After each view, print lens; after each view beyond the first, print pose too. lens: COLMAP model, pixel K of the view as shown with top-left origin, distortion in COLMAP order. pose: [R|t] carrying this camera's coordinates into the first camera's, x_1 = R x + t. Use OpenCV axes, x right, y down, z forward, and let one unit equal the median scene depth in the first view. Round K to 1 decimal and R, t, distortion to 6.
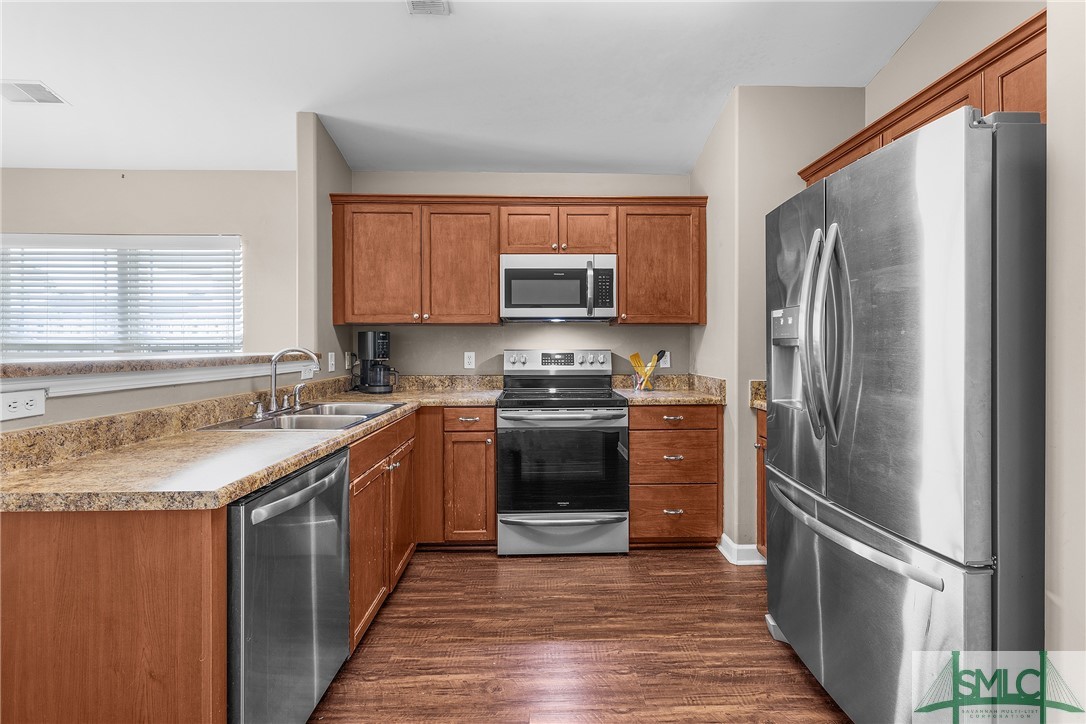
lens RADIAL K [[459.5, 0, 547.0], [0, 459.5, 348.2], [0, 0, 1]] dist [-0.002744, 0.001251]
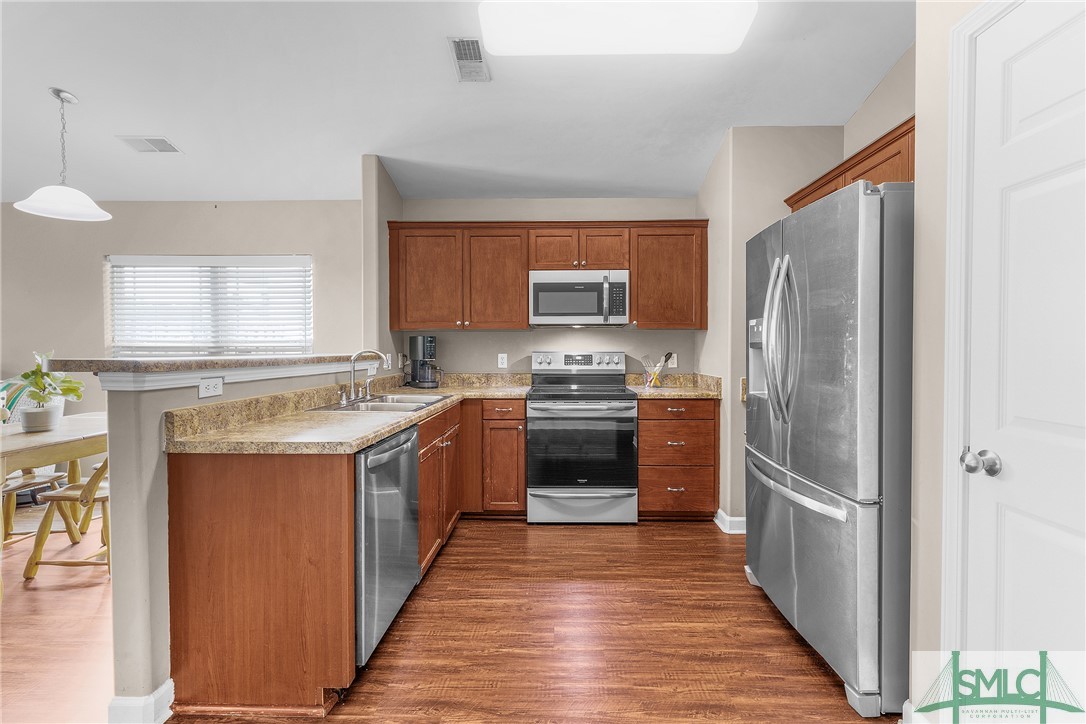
lens RADIAL K [[459.5, 0, 552.0], [0, 459.5, 355.8], [0, 0, 1]] dist [-0.002744, 0.001251]
pose [[0.999168, 0.001874, -0.040731, 0.004889], [-0.001475, 0.999951, 0.009835, 0.002394], [0.040747, -0.009767, 0.999122, -0.192053]]
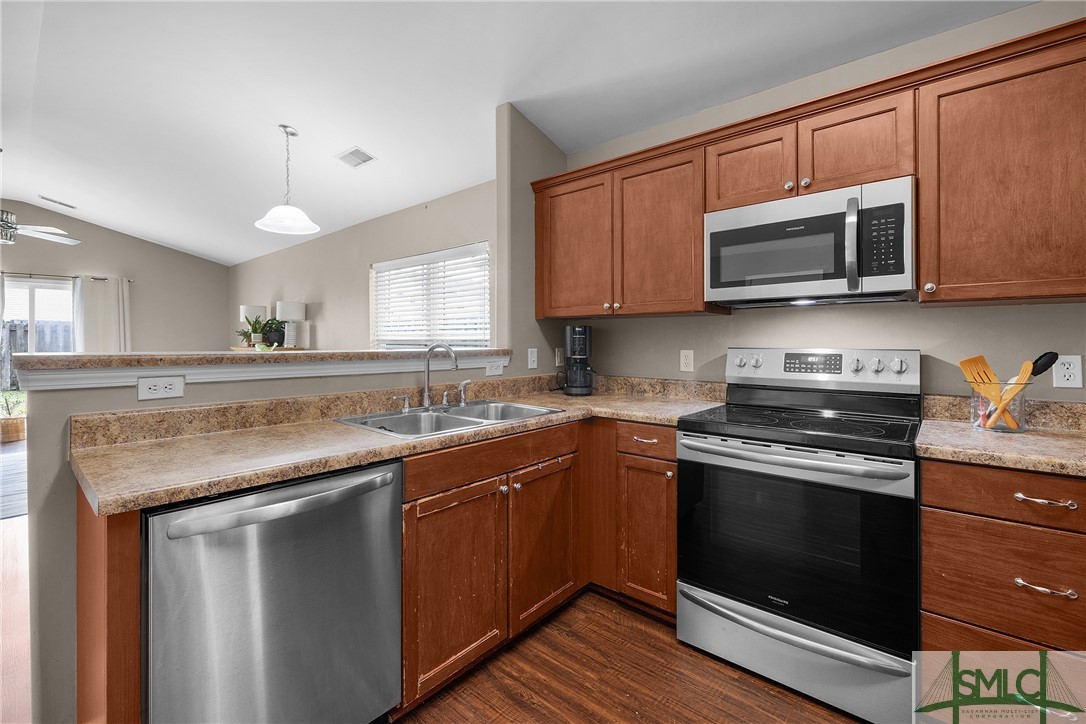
lens RADIAL K [[459.5, 0, 560.3], [0, 459.5, 340.9], [0, 0, 1]] dist [-0.002744, 0.001251]
pose [[0.747137, 0.001240, -0.664668, 0.224824], [-0.005538, 0.999975, -0.004359, -0.002783], [0.664646, 0.006937, 0.747126, 0.349390]]
